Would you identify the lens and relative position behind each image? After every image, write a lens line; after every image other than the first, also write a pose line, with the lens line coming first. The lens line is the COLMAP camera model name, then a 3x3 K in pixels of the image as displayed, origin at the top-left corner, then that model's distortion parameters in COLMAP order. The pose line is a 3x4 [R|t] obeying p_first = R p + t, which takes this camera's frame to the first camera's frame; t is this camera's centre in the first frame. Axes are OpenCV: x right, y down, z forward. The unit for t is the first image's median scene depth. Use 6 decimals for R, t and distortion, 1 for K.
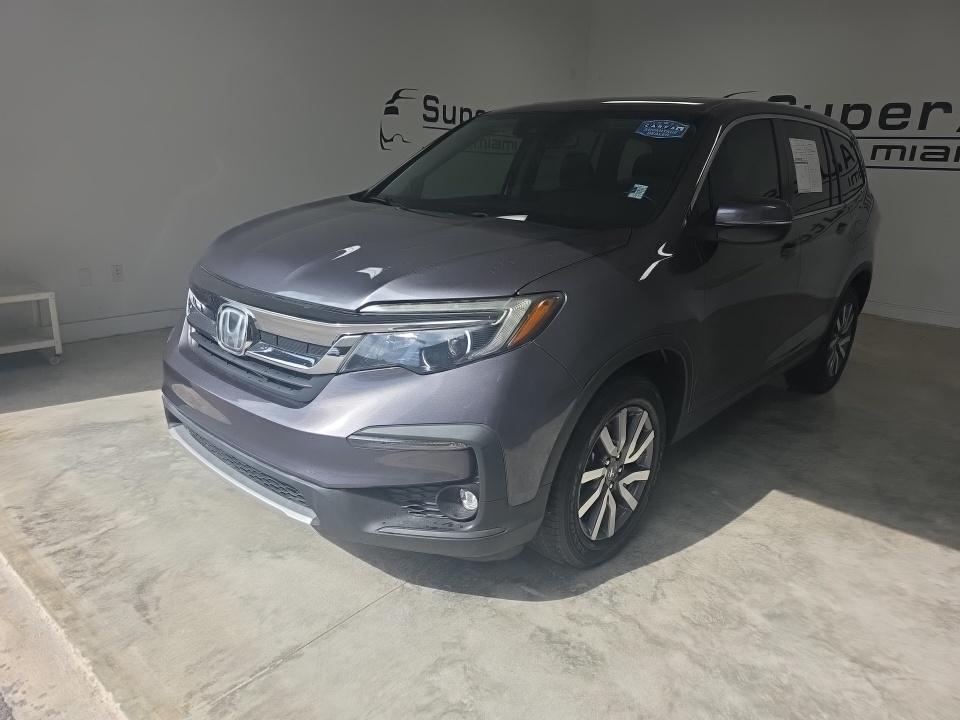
lens RADIAL K [[631.3, 0, 480.0], [0, 631.3, 360.0], [0, 0, 1]] dist [0.035676, -0.029223]
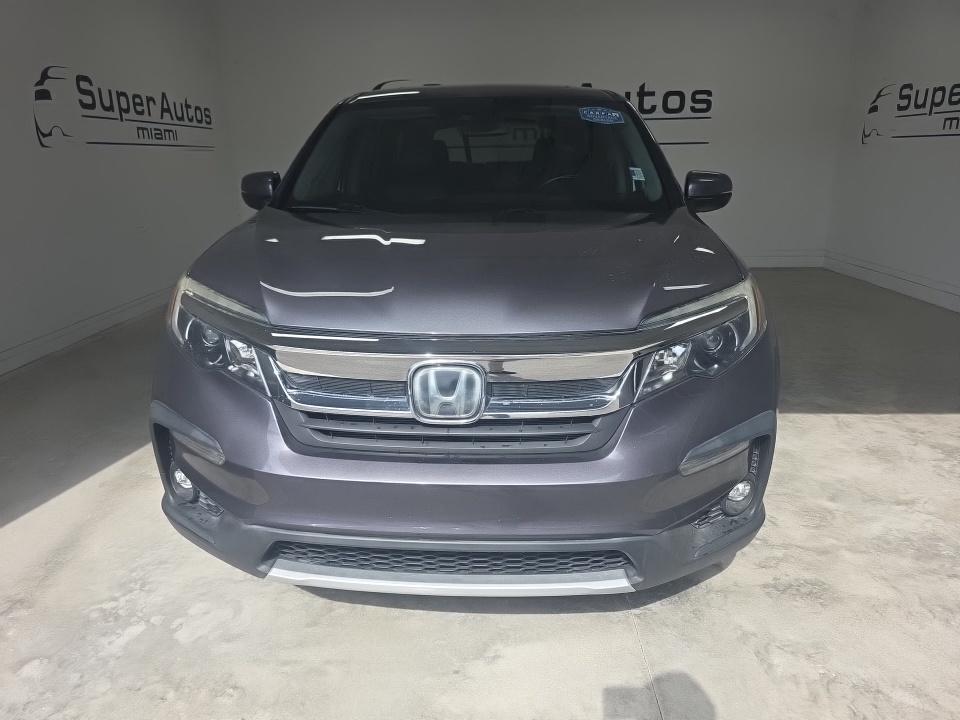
lens RADIAL K [[631.3, 0, 480.0], [0, 631.3, 360.0], [0, 0, 1]] dist [0.035676, -0.029223]
pose [[0.784351, -0.238621, 0.572585, -0.239678], [0.227385, 0.969401, 0.092510, -0.045330], [-0.577139, 0.057637, 0.814609, 0.114870]]
